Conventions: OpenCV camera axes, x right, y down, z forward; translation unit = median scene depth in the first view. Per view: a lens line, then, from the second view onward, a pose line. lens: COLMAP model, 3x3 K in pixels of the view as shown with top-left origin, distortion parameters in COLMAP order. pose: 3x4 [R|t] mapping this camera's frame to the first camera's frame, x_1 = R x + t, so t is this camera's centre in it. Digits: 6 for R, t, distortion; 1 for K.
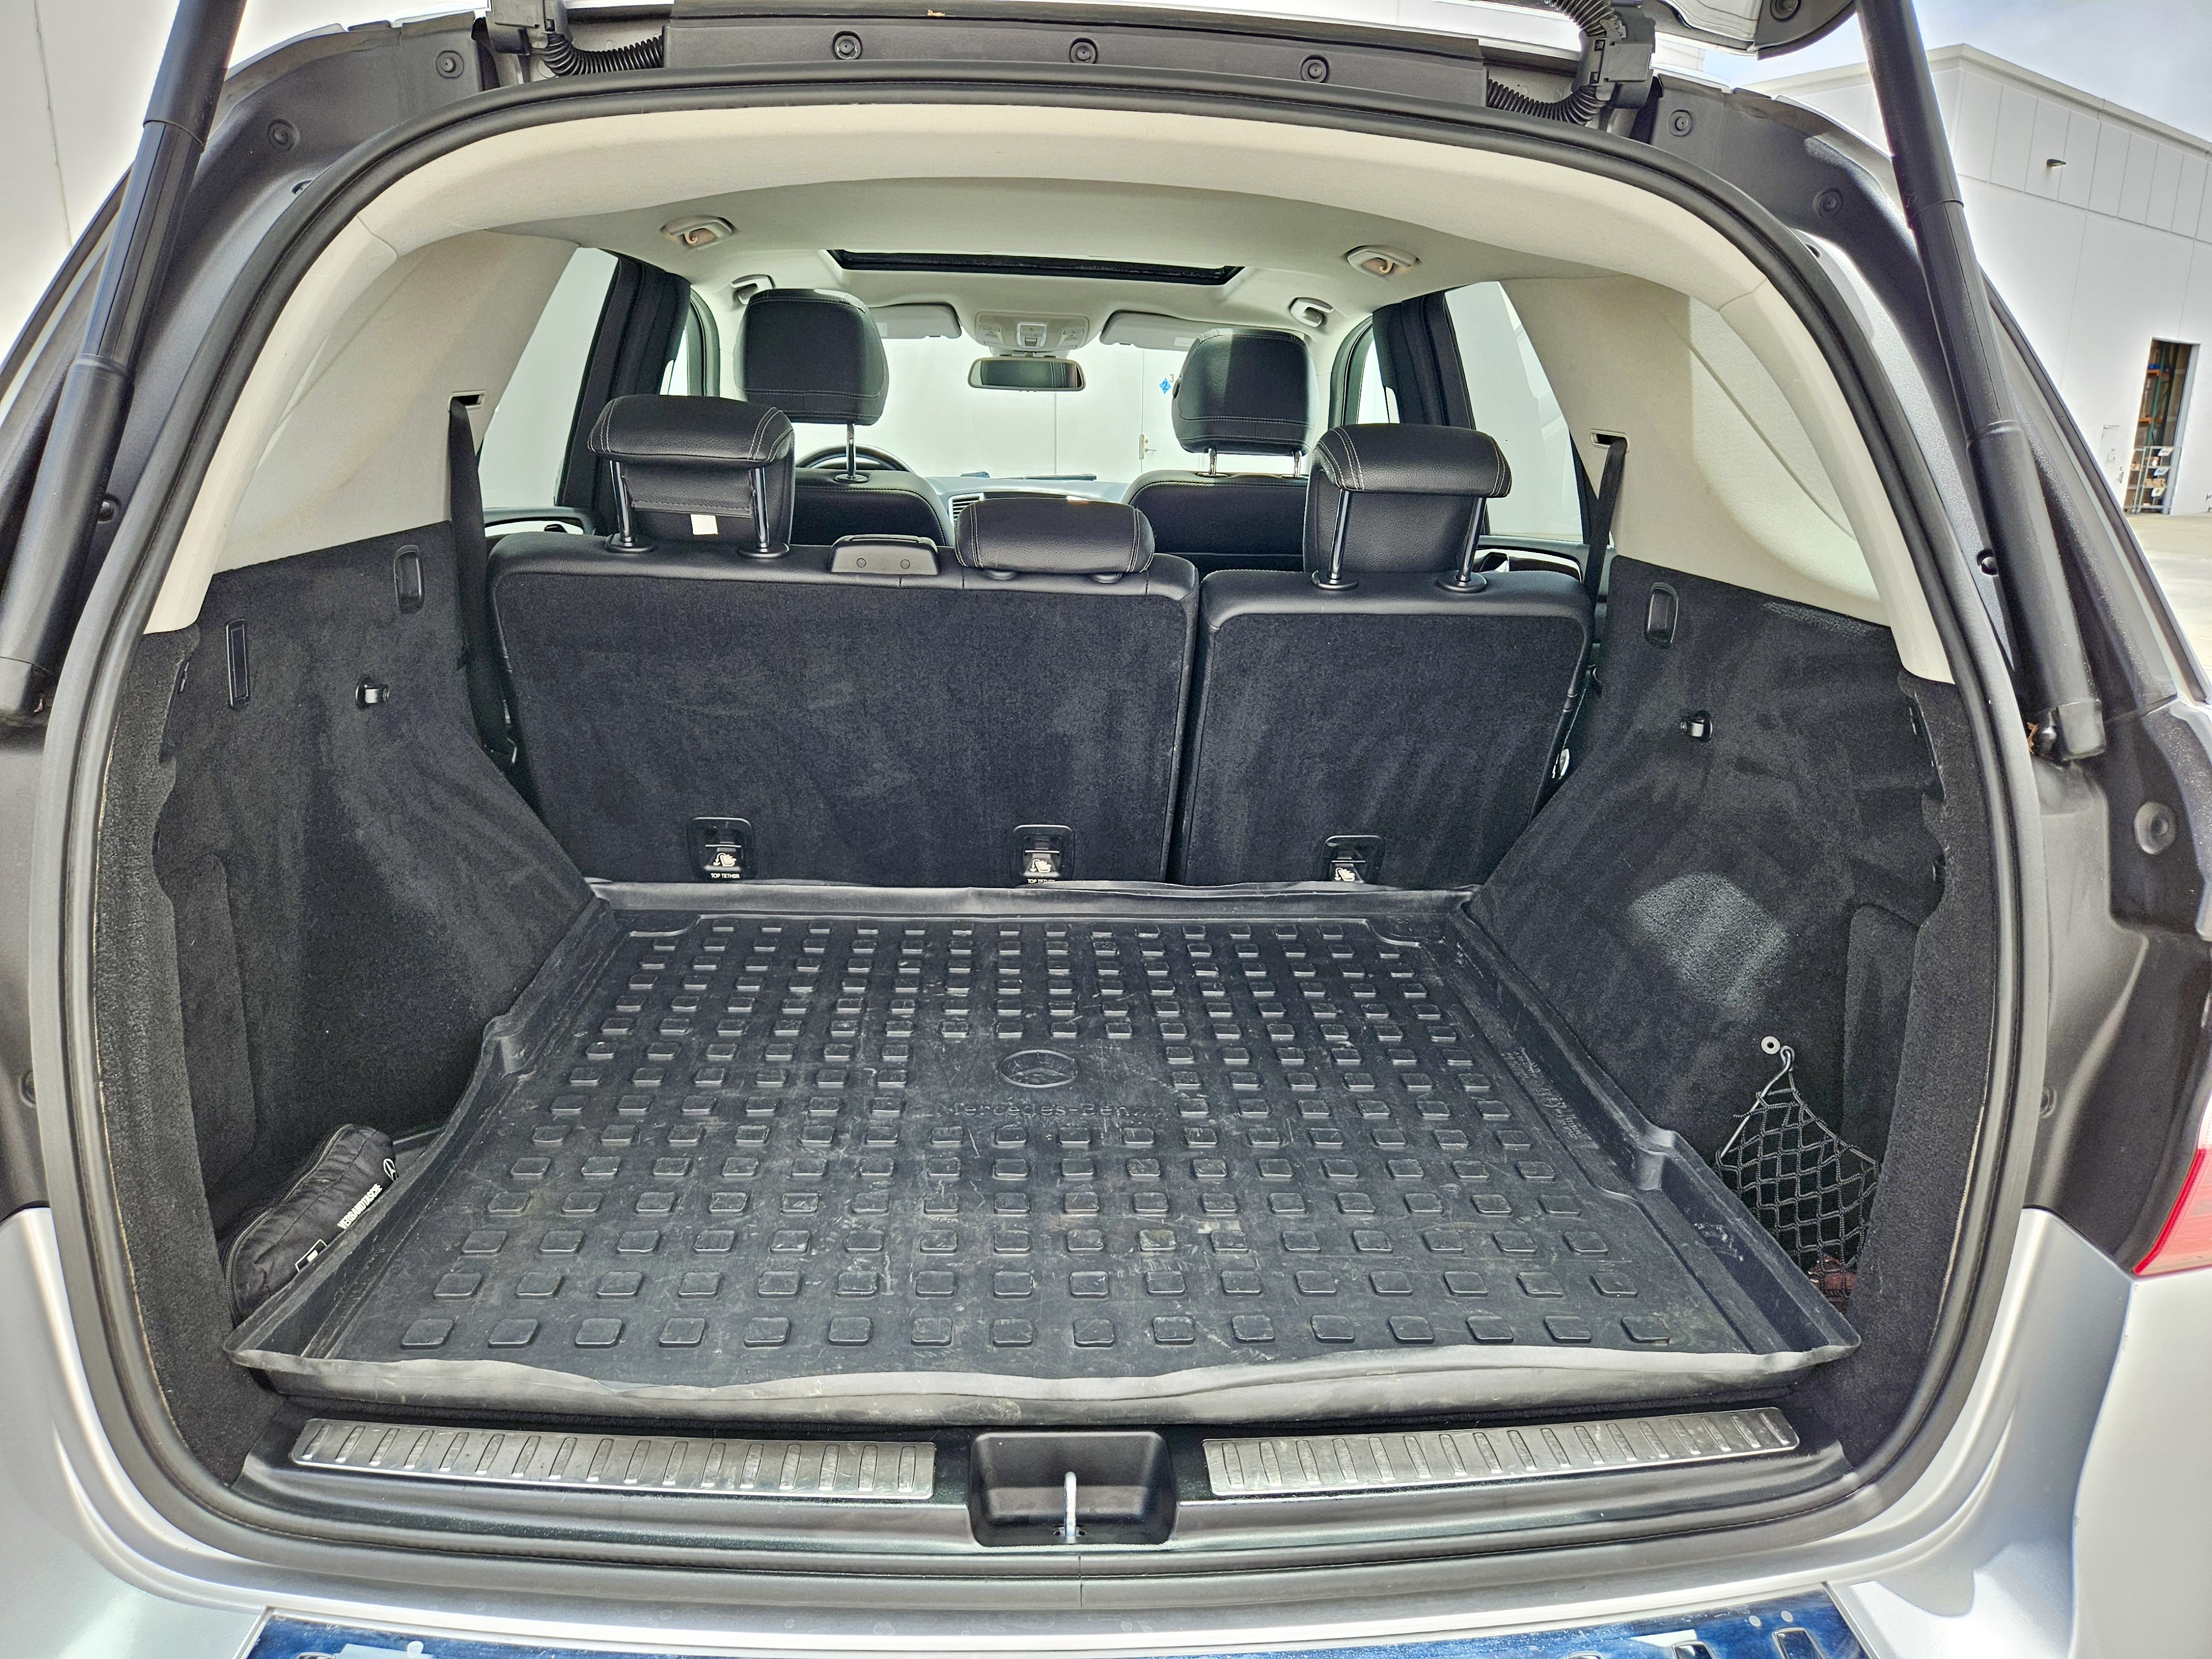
lens RADIAL K [[1488.6, 0, 1106.0], [0, 1488.6, 829.5], [0, 0, 1]] dist [0.063558, -0.075829]
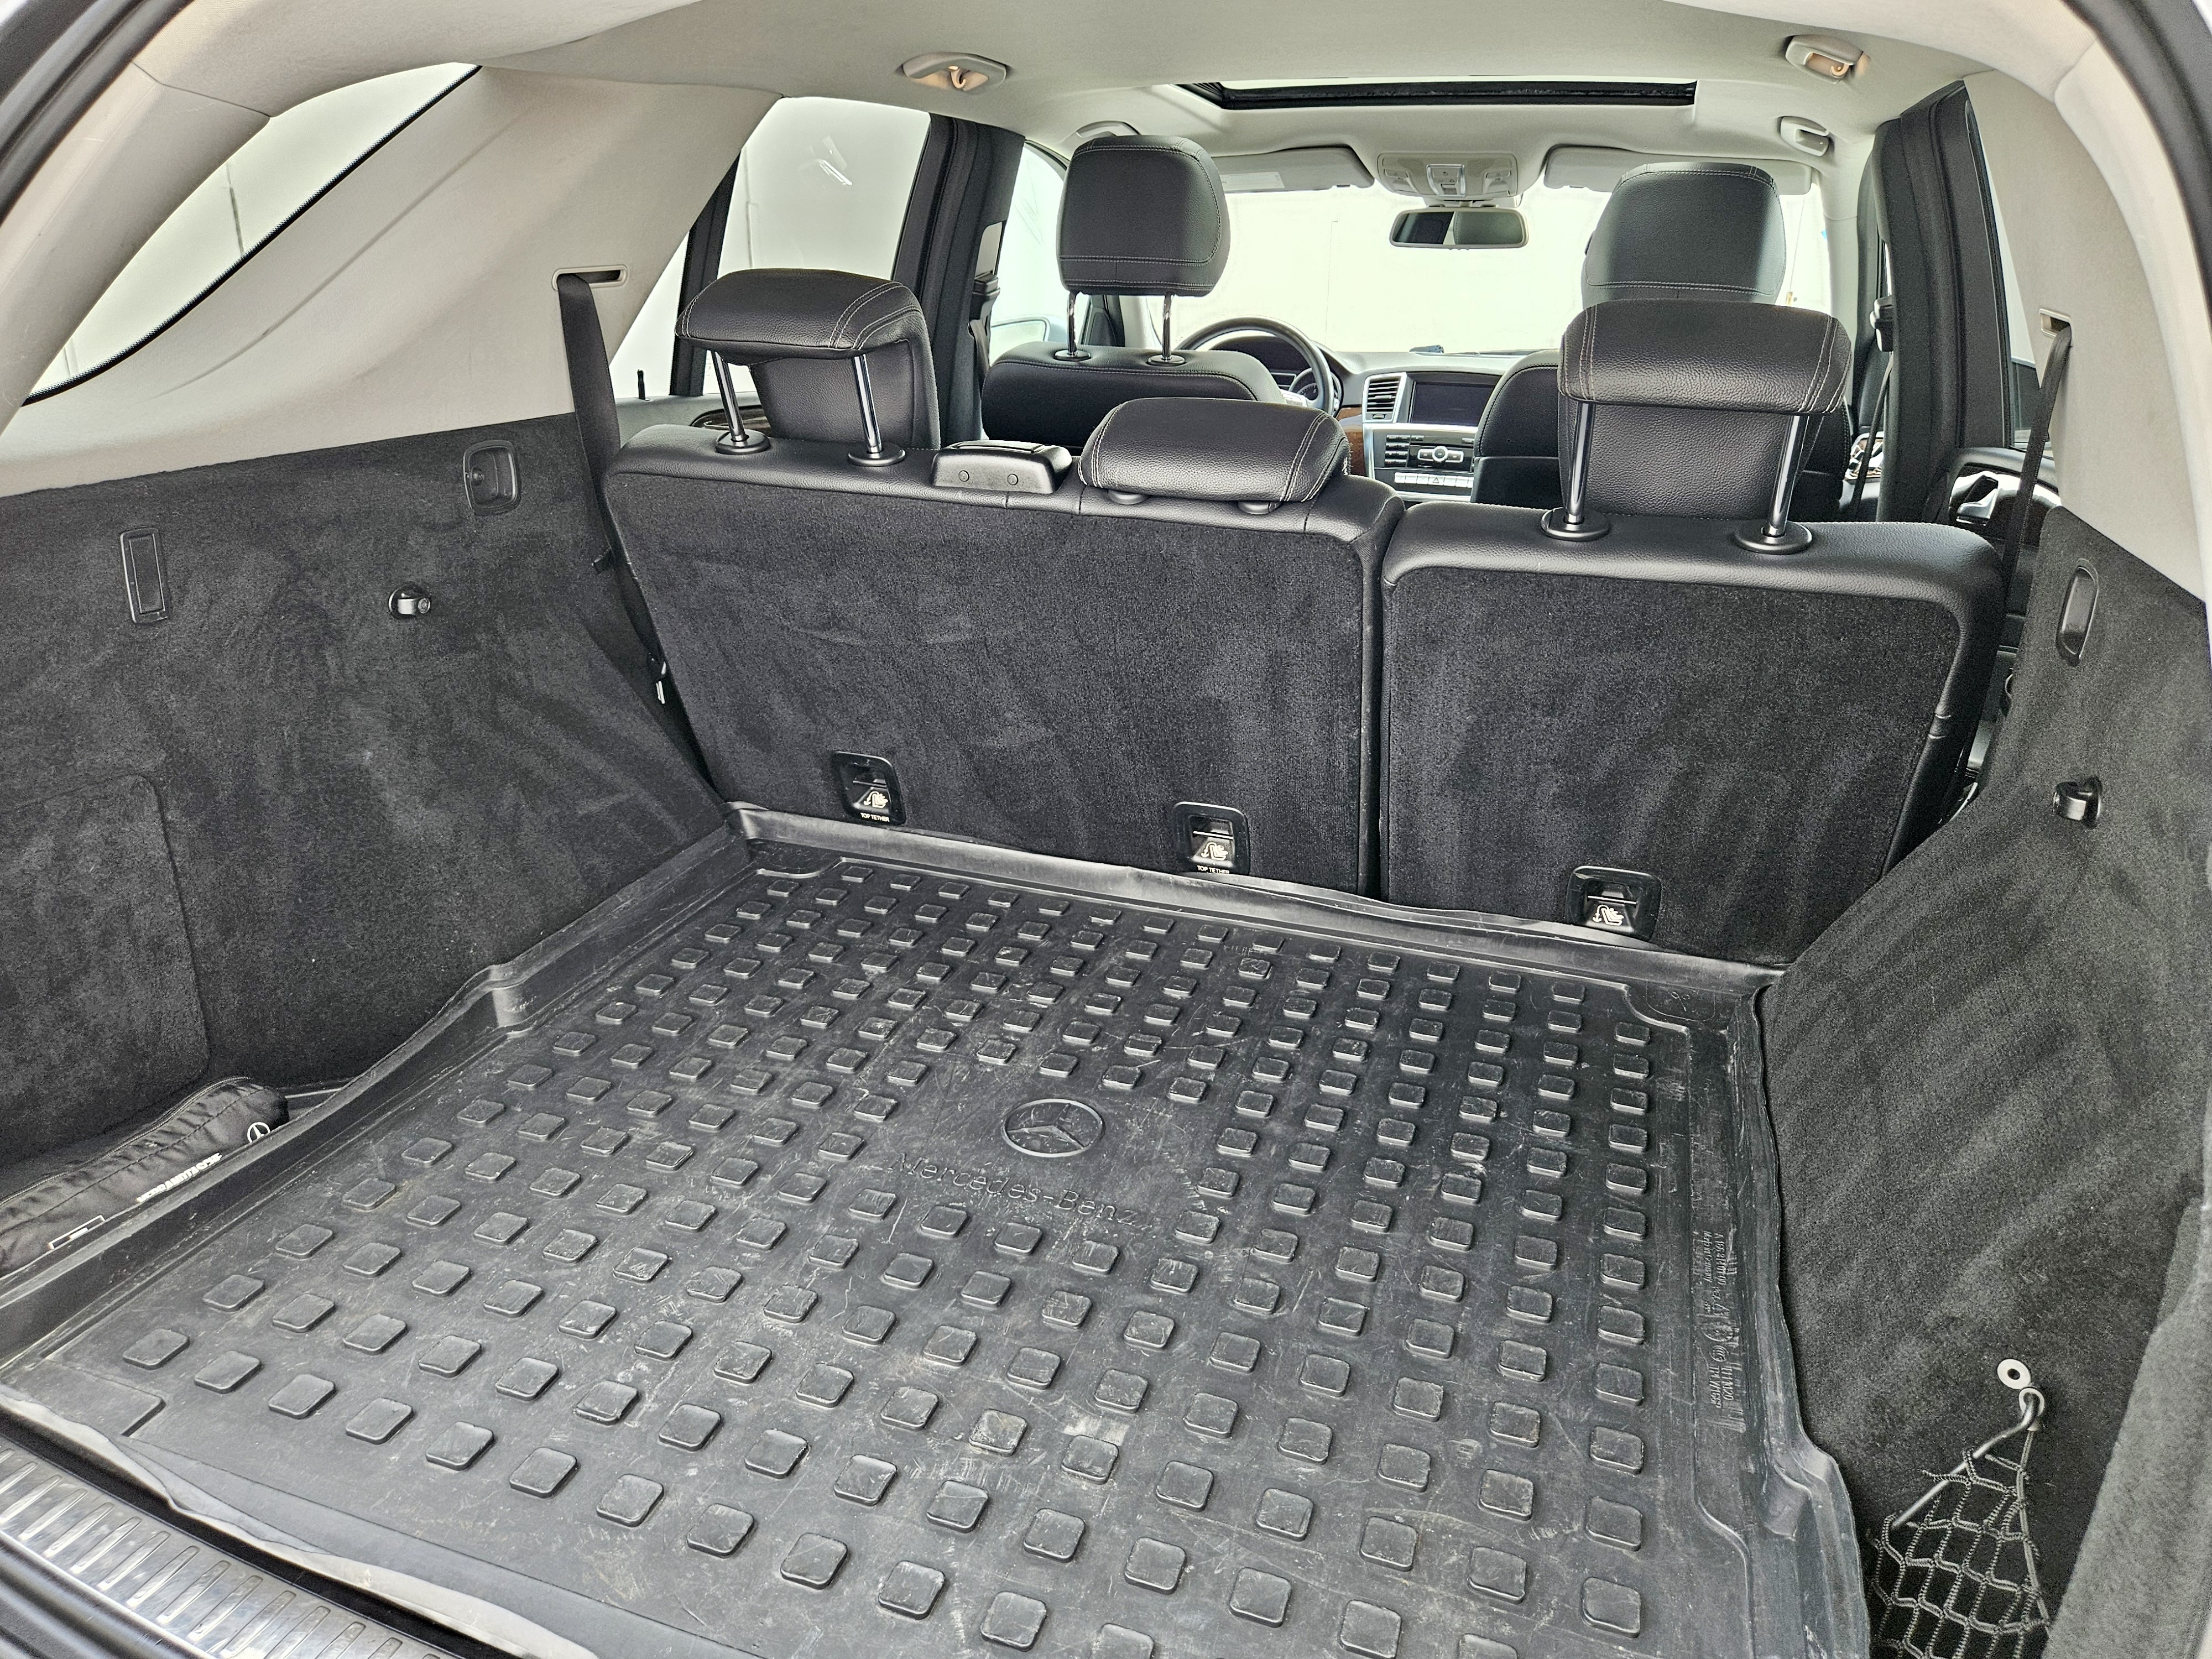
lens RADIAL K [[1527.3, 0, 1105.8], [0, 1527.3, 810.6], [0, 0, 1]] dist [0.023475, -0.006467]
pose [[0.922183, 0.121826, -0.367066, 0.229739], [-0.096005, 0.991494, 0.087874, -0.073655], [0.374649, -0.045796, 0.926035, 0.229268]]
